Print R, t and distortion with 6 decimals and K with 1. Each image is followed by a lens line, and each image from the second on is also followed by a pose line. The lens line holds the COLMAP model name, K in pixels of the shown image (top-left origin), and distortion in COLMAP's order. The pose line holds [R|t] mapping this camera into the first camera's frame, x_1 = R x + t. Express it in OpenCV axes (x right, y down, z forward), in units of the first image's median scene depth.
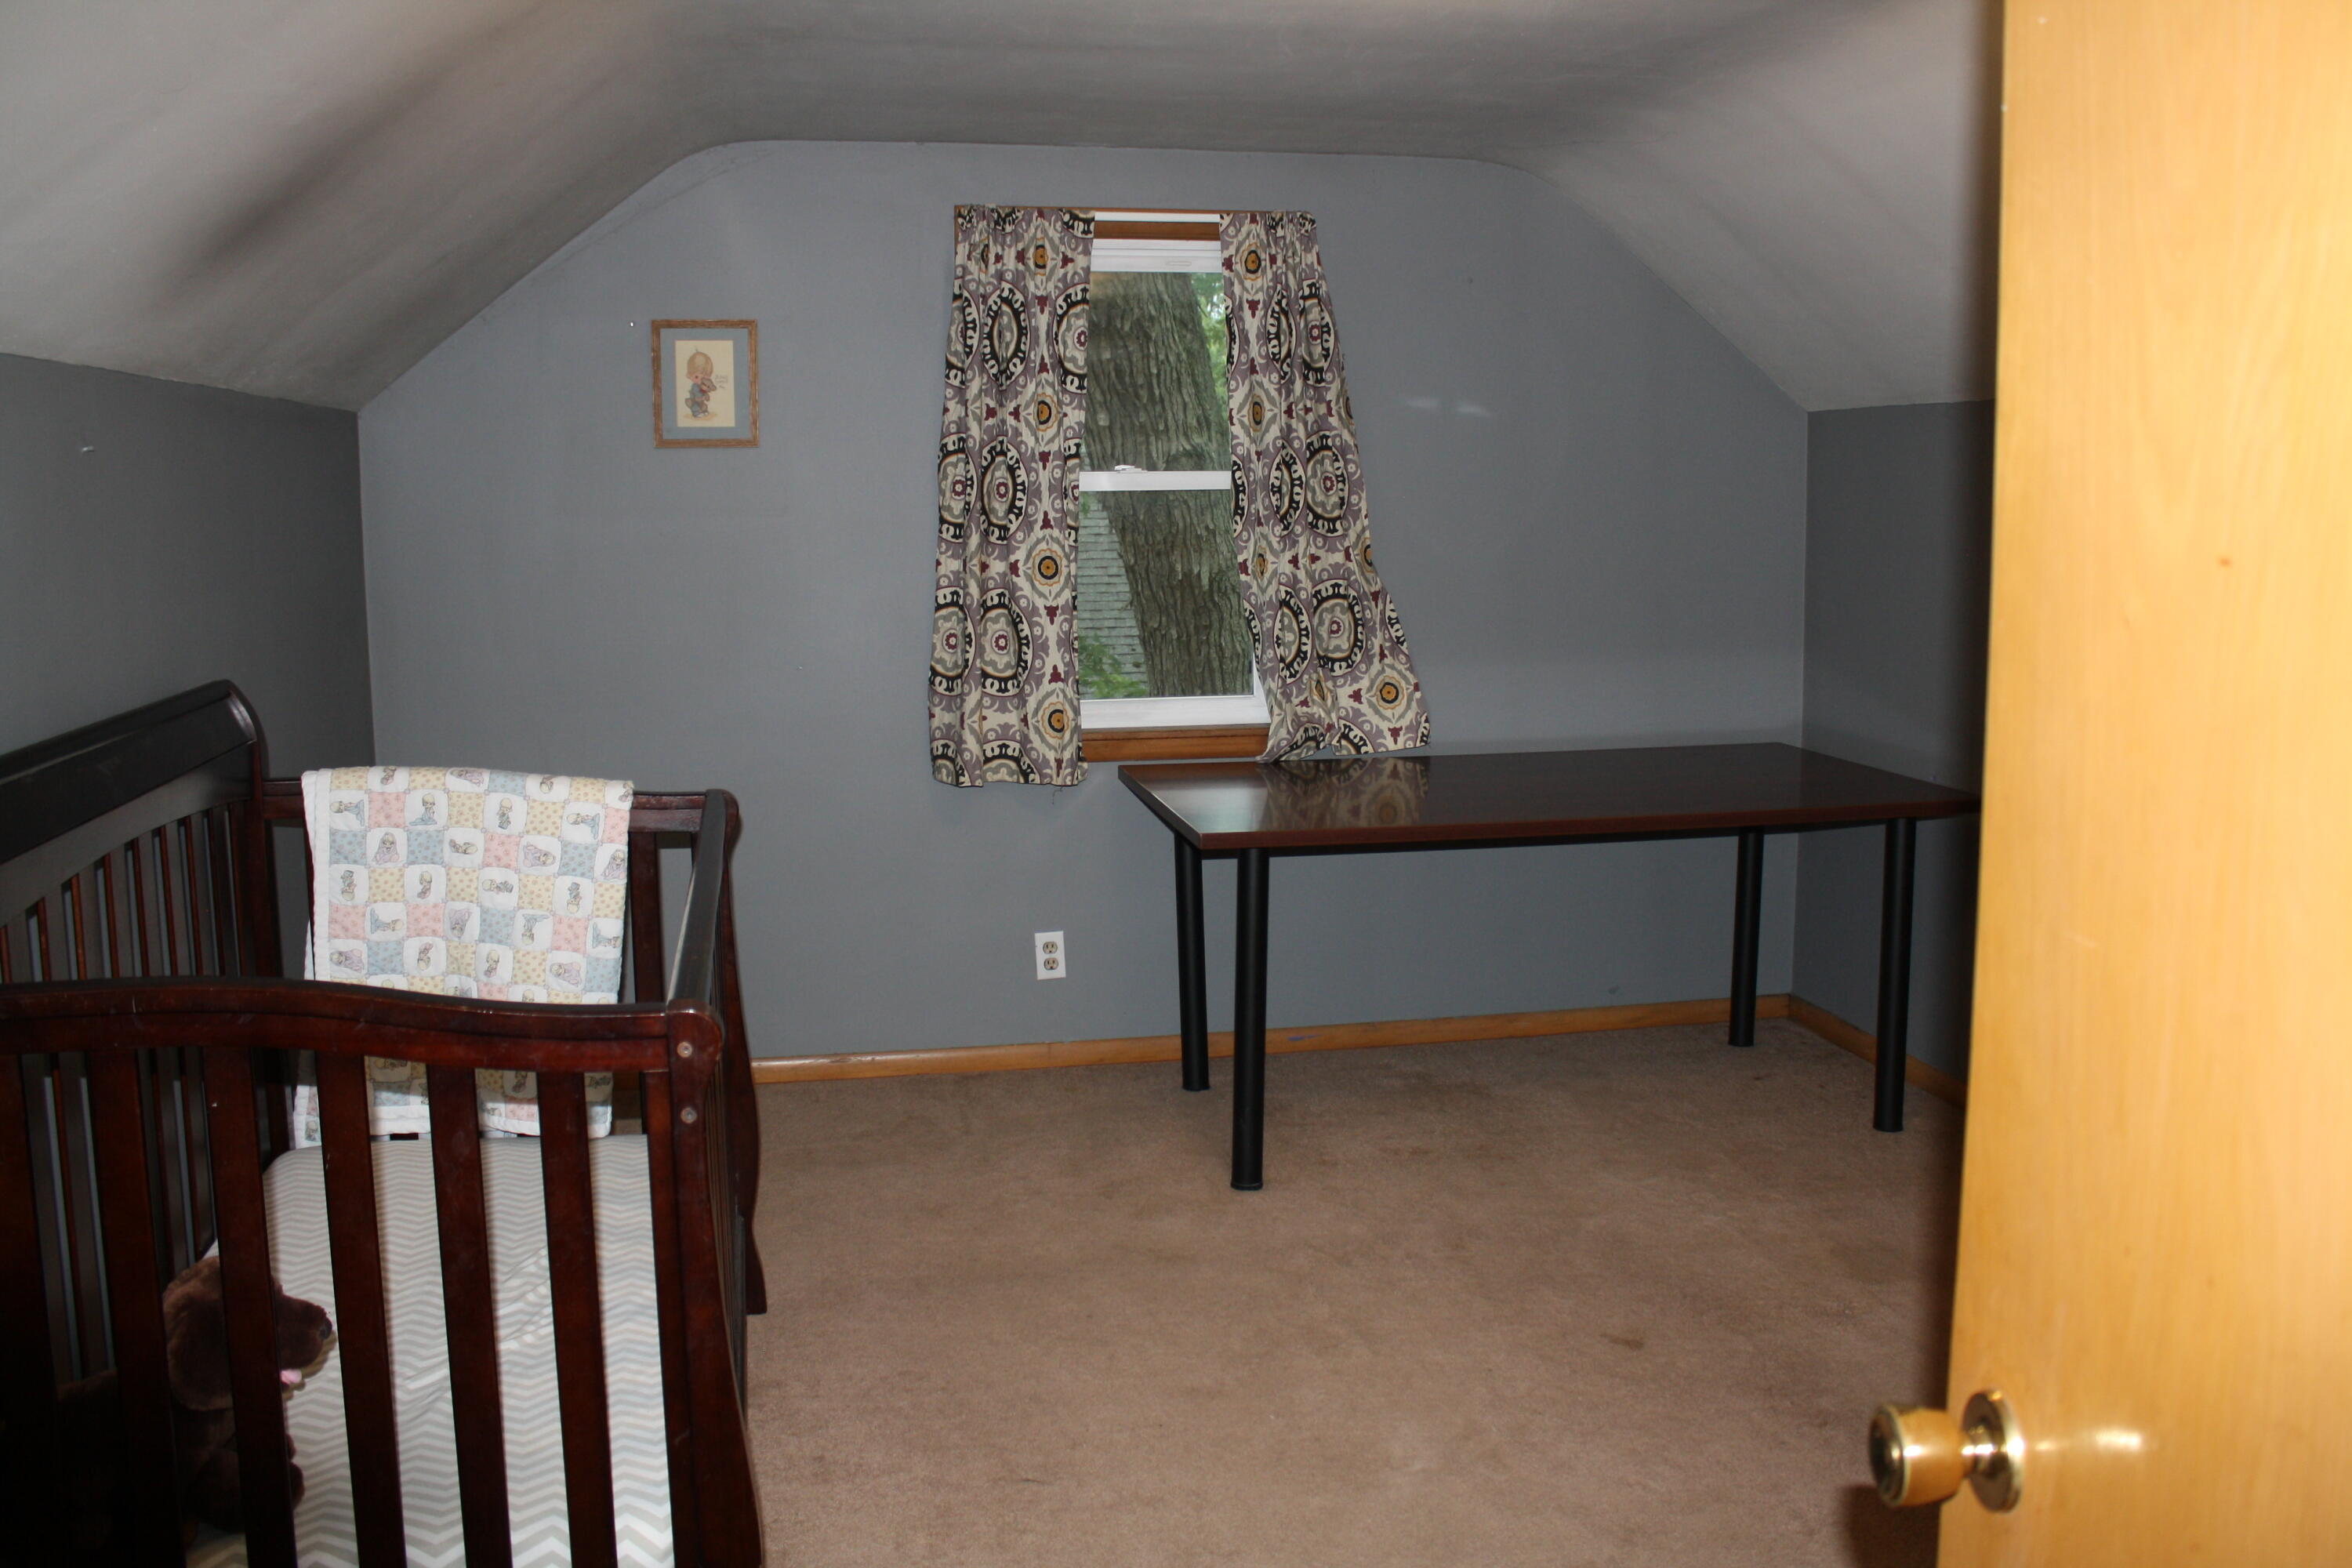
lens RADIAL K [[1977.1, 0, 1177.9], [0, 1977.1, 747.4], [0, 0, 1]] dist [-0.178397, 0.177400]
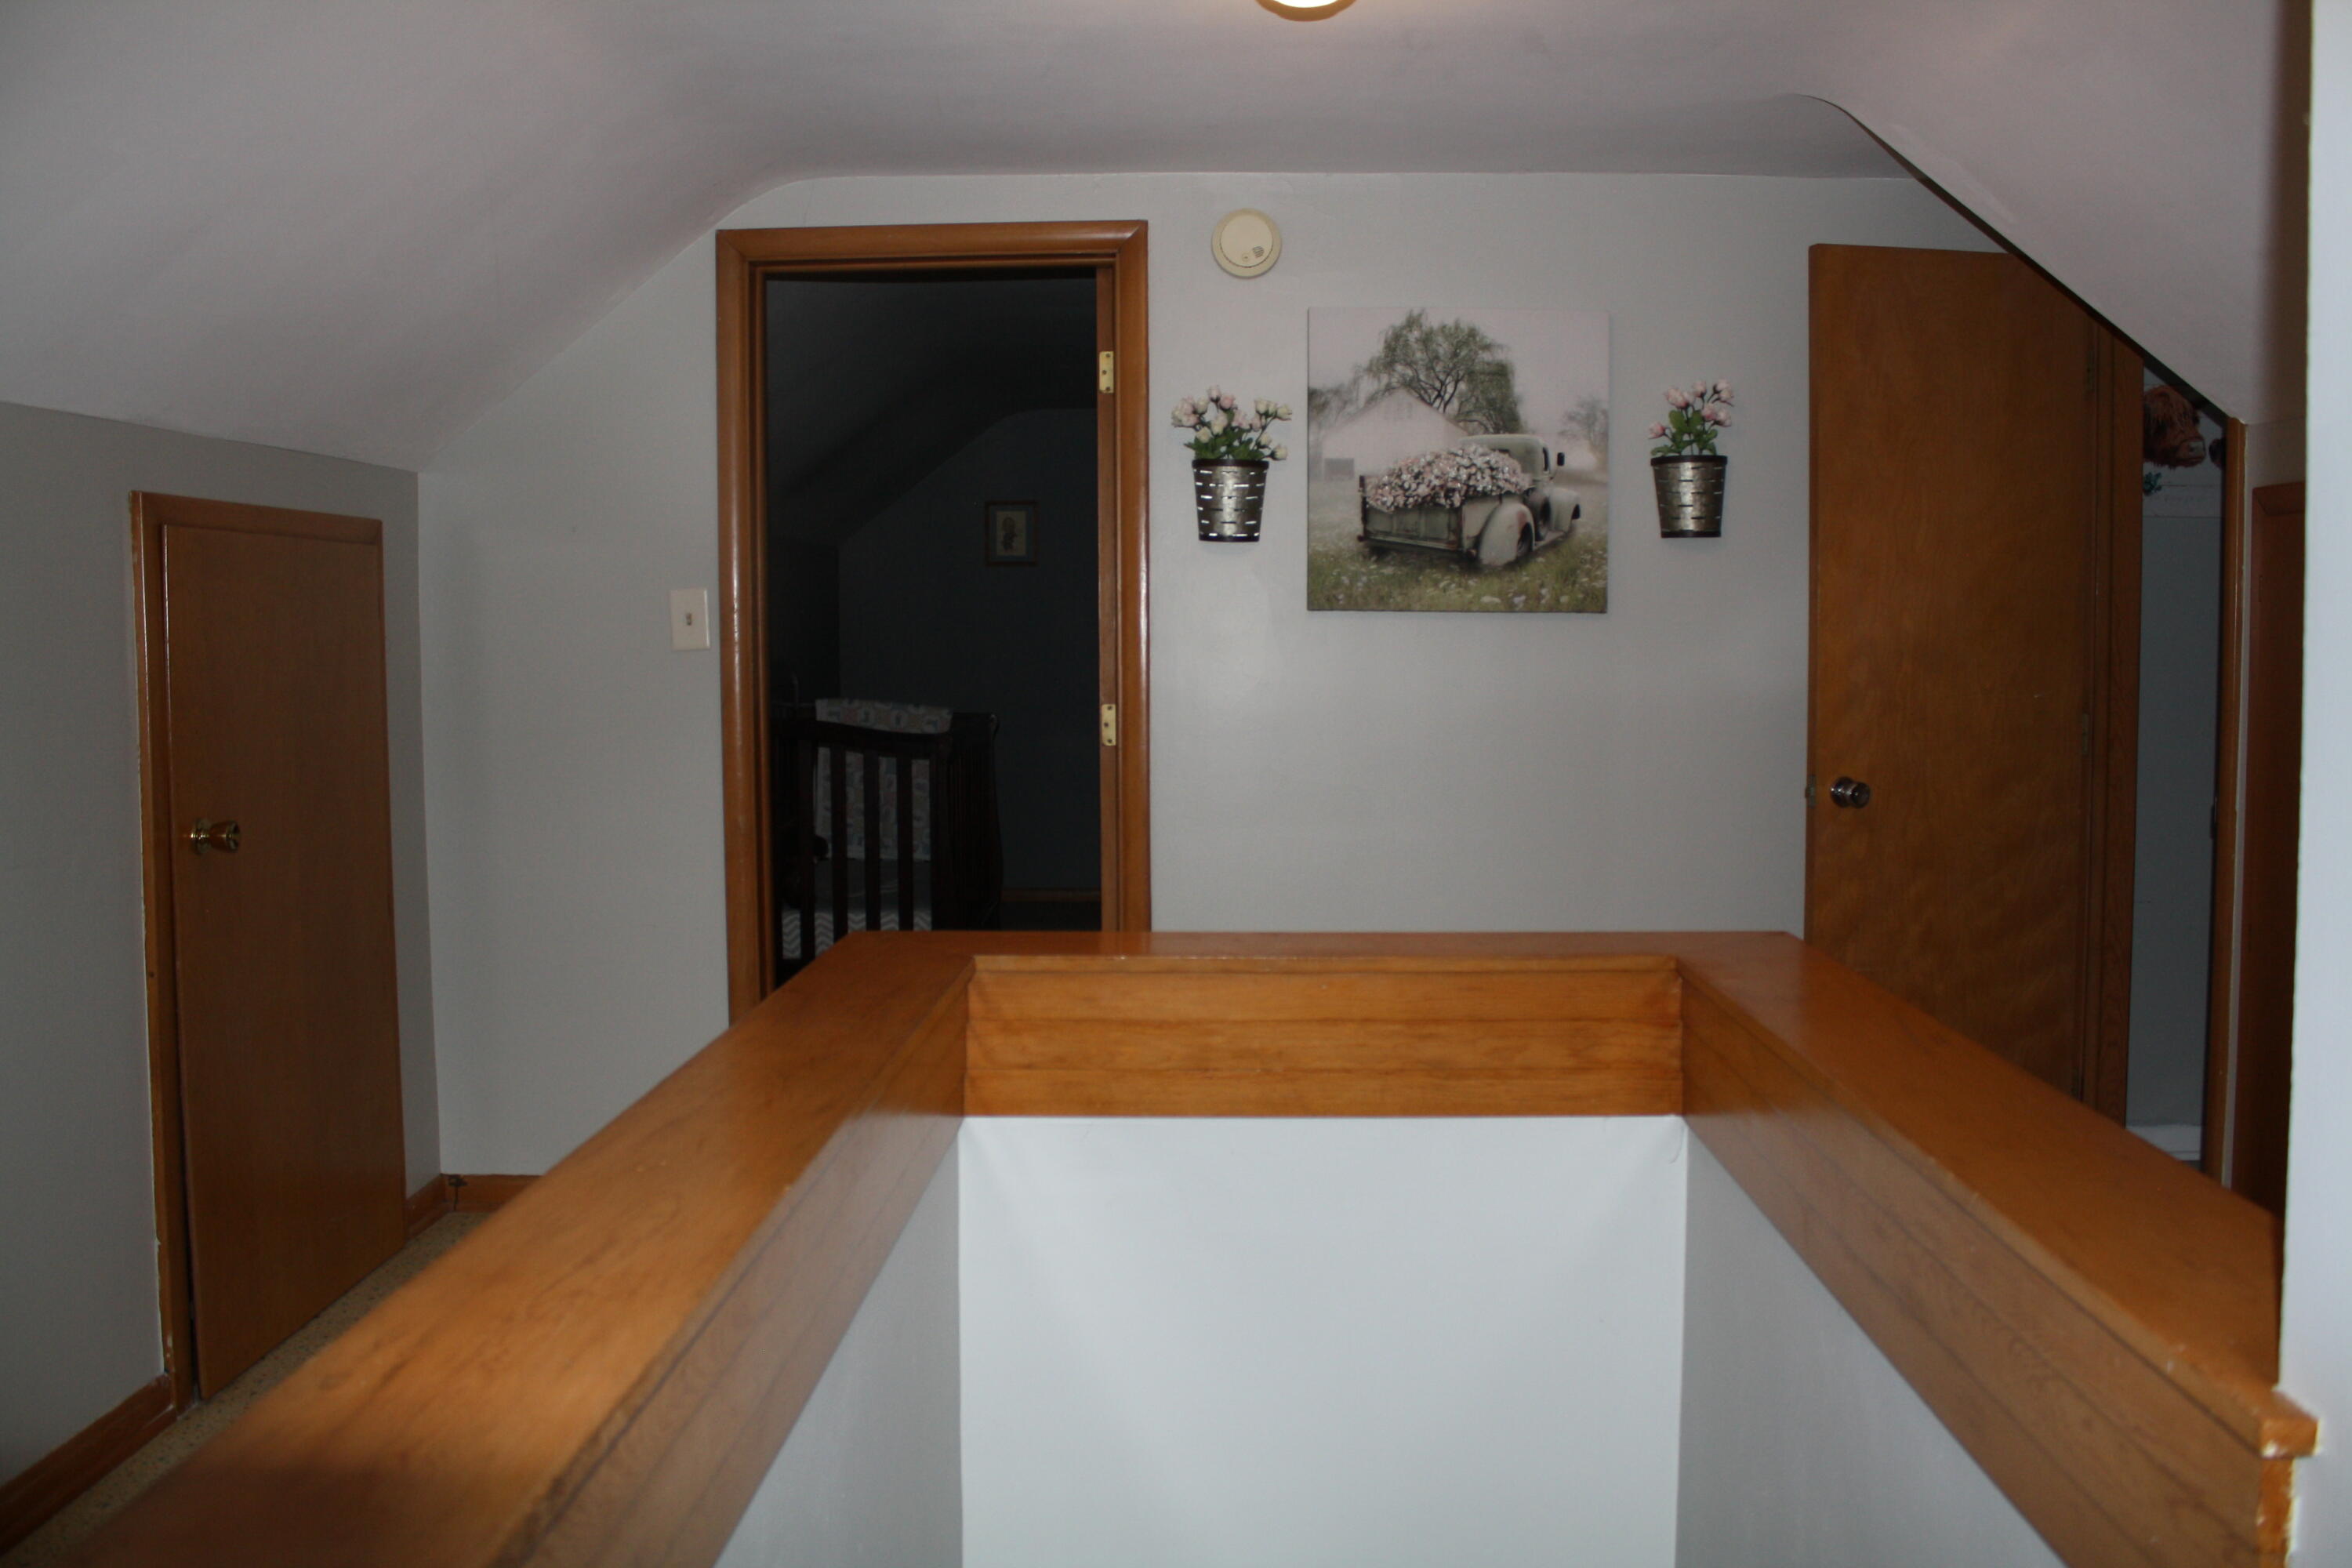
lens RADIAL K [[1977.1, 0, 1177.9], [0, 1977.1, 747.4], [0, 0, 1]] dist [-0.178397, 0.177400]
pose [[0.976790, 0.008216, -0.214041, 0.340633], [-0.021585, 0.997953, -0.060199, 0.140055], [0.213108, 0.063422, 0.974968, -0.862441]]
